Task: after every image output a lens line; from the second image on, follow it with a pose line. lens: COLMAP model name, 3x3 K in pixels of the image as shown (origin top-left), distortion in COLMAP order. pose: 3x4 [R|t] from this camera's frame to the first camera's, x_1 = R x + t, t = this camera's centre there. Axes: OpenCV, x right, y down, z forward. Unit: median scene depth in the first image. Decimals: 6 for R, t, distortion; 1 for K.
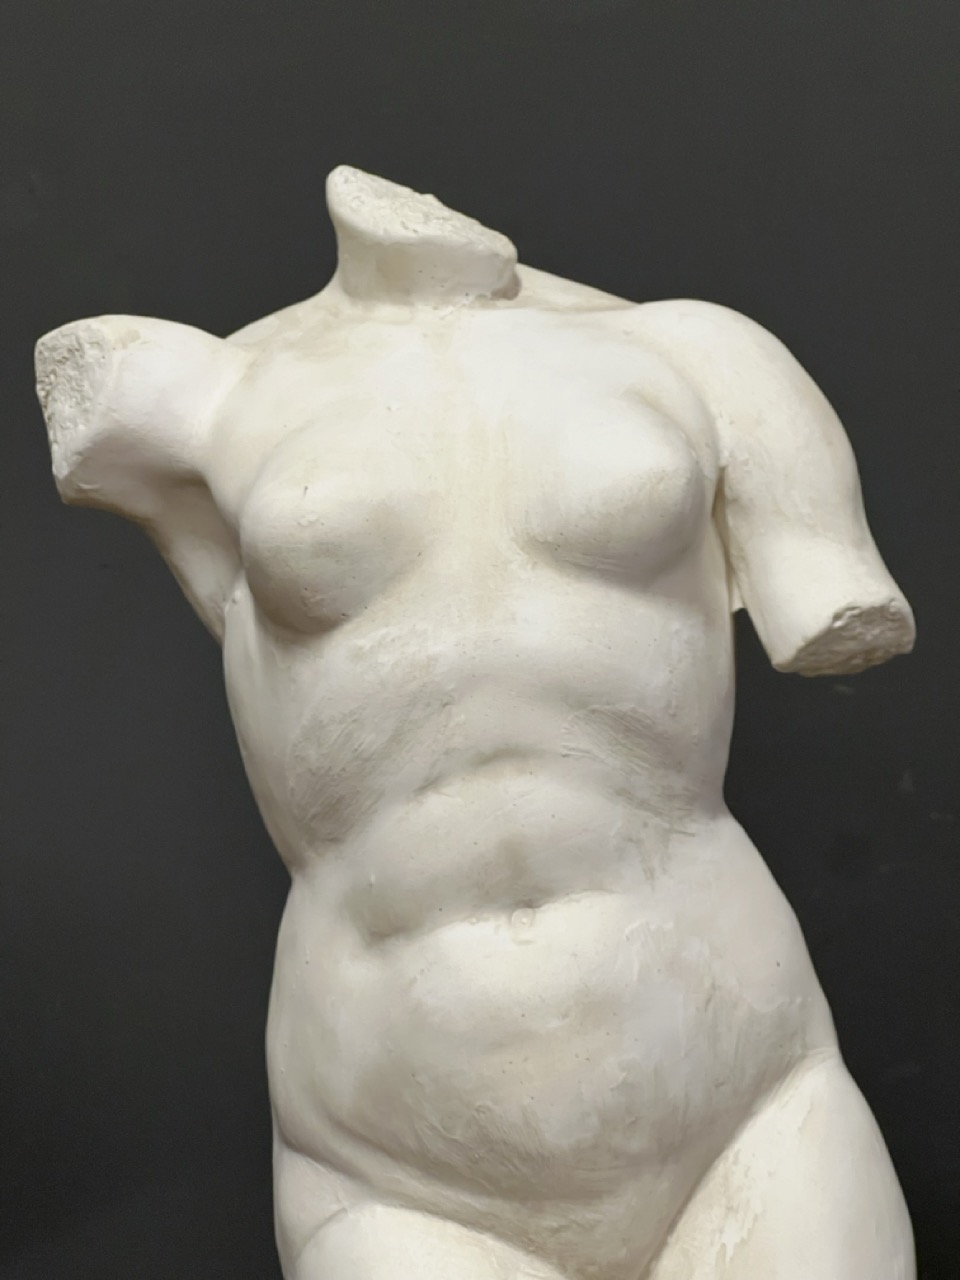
lens RADIAL K [[2932.8, 0, 511.5], [0, 2932.8, 646.3], [0, 0, 1]] dist [-0.552719, 11.407389]
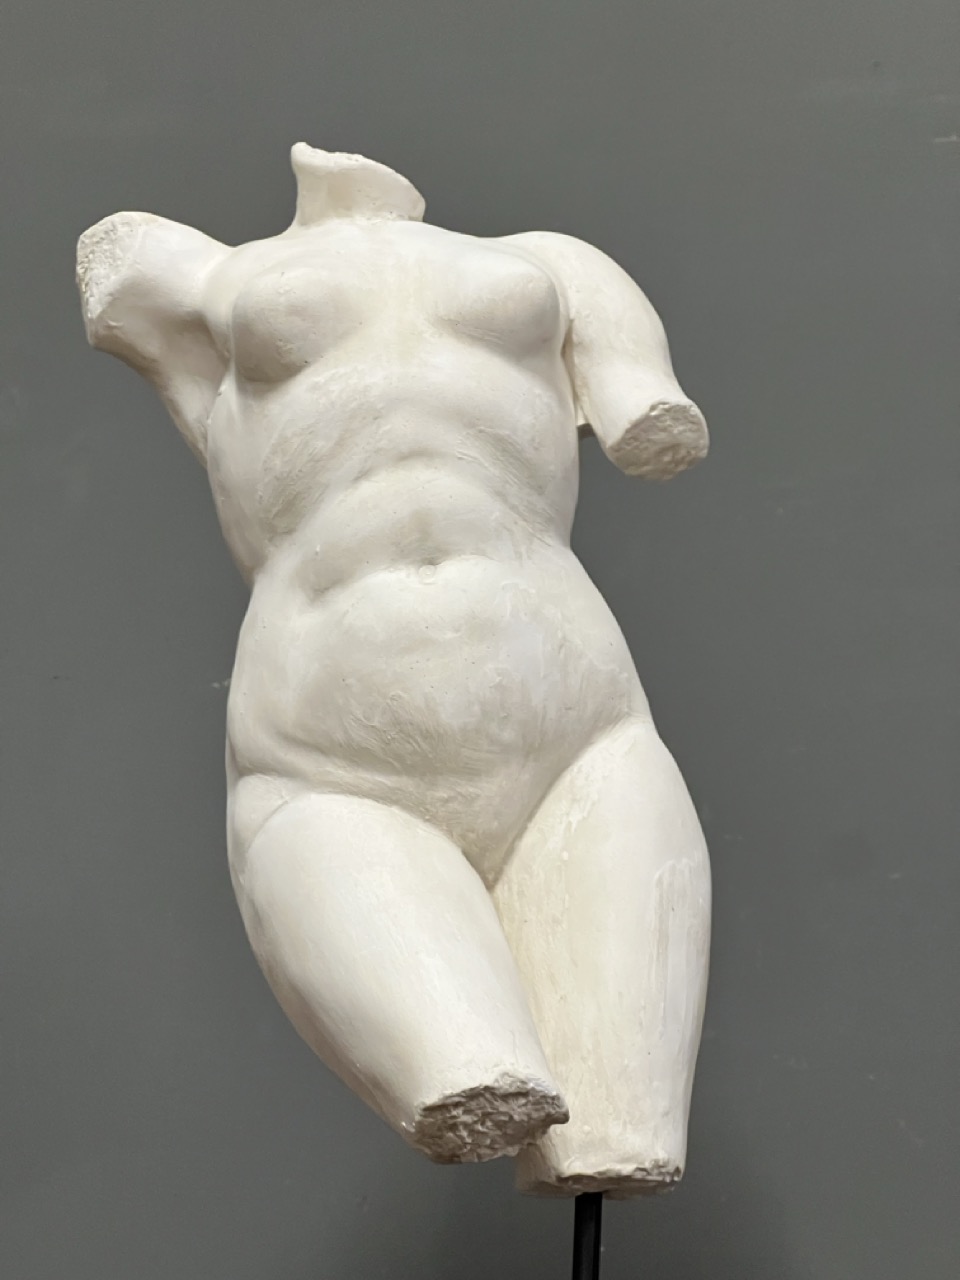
lens RADIAL K [[2932.8, 0, 511.5], [0, 2932.8, 646.3], [0, 0, 1]] dist [-0.552719, 11.407389]
pose [[0.997448, 0.032383, 0.063627, -0.042499], [-0.012352, 0.956049, -0.292947, 0.522519], [-0.070317, 0.291413, 0.954009, -0.306222]]
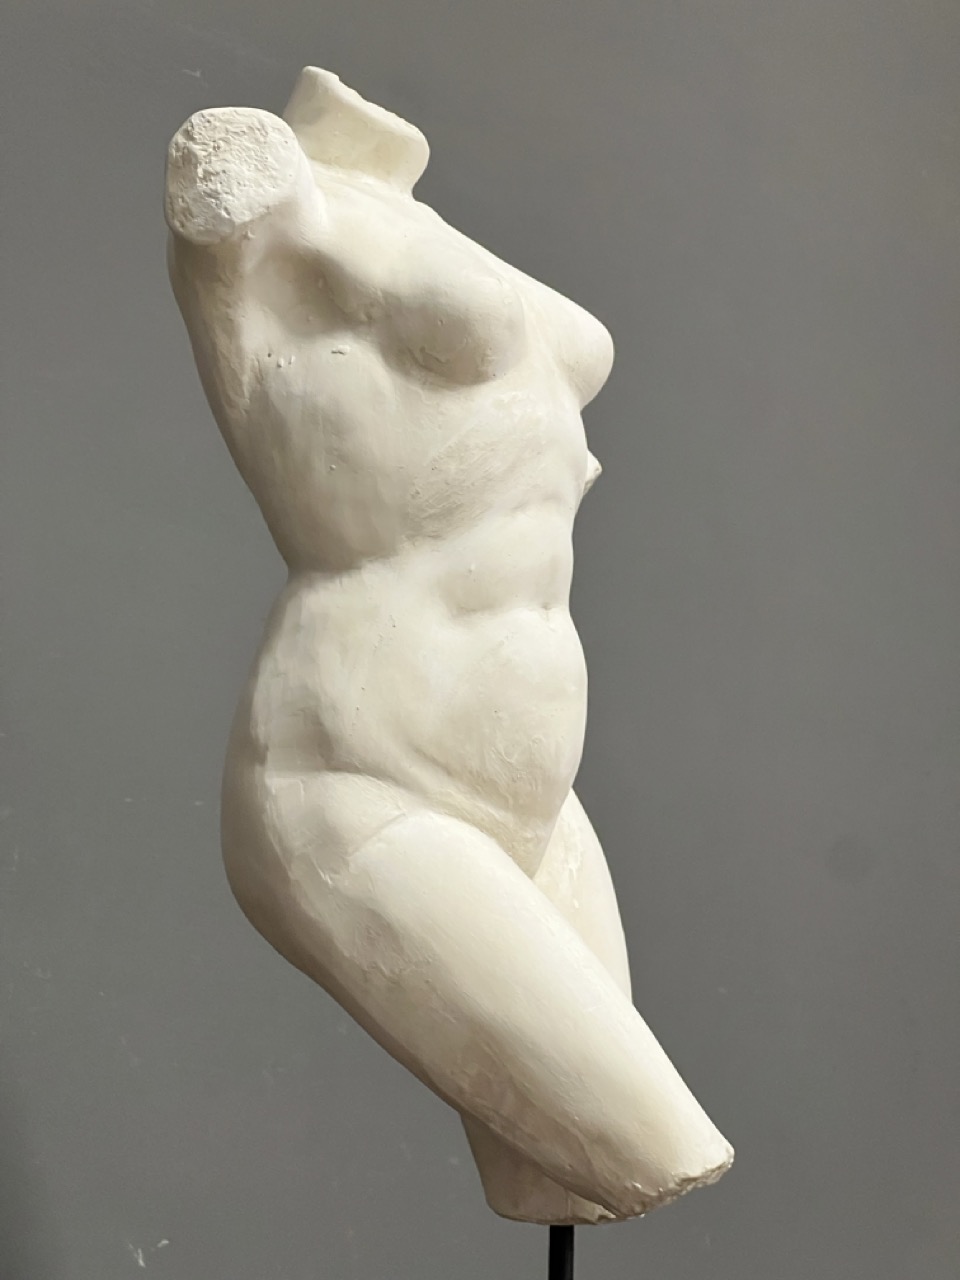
lens RADIAL K [[2894.1, 0, 480.0], [0, 2894.1, 640.0], [0, 0, 1]] dist [-0.578563, 12.576770]
pose [[0.519106, 0.196204, 0.831885, -1.154897], [-0.051346, 0.978696, -0.198790, 0.378557], [-0.853166, 0.060479, 0.518121, 0.296596]]
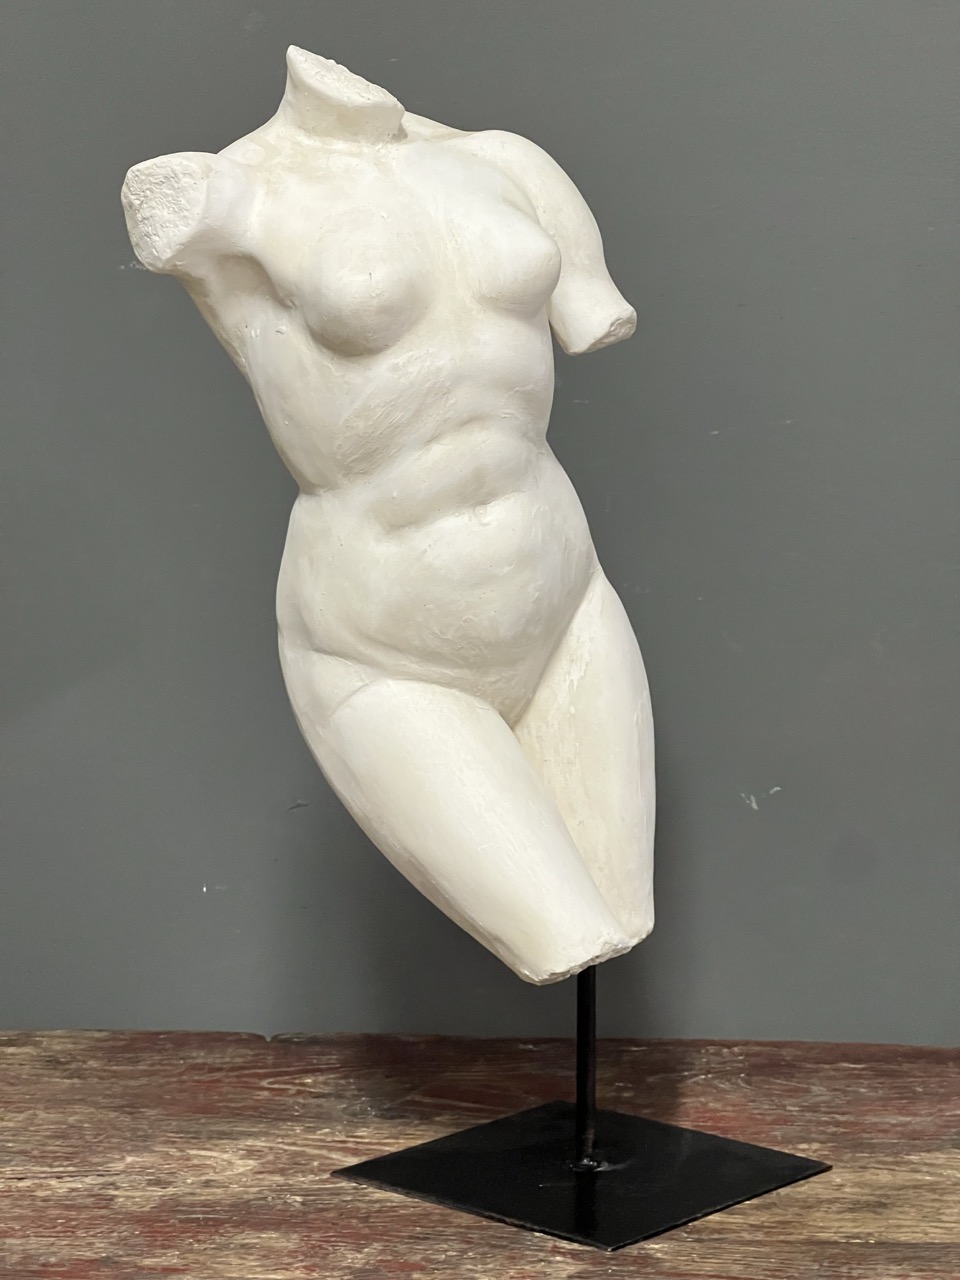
lens RADIAL K [[2932.8, 0, 511.5], [0, 2932.8, 646.3], [0, 0, 1]] dist [-0.552719, 11.407389]
pose [[0.895684, -0.099750, 0.433358, -0.738322], [0.014390, 0.980508, 0.195951, -0.168983], [-0.444457, -0.169274, 0.879661, -0.561673]]
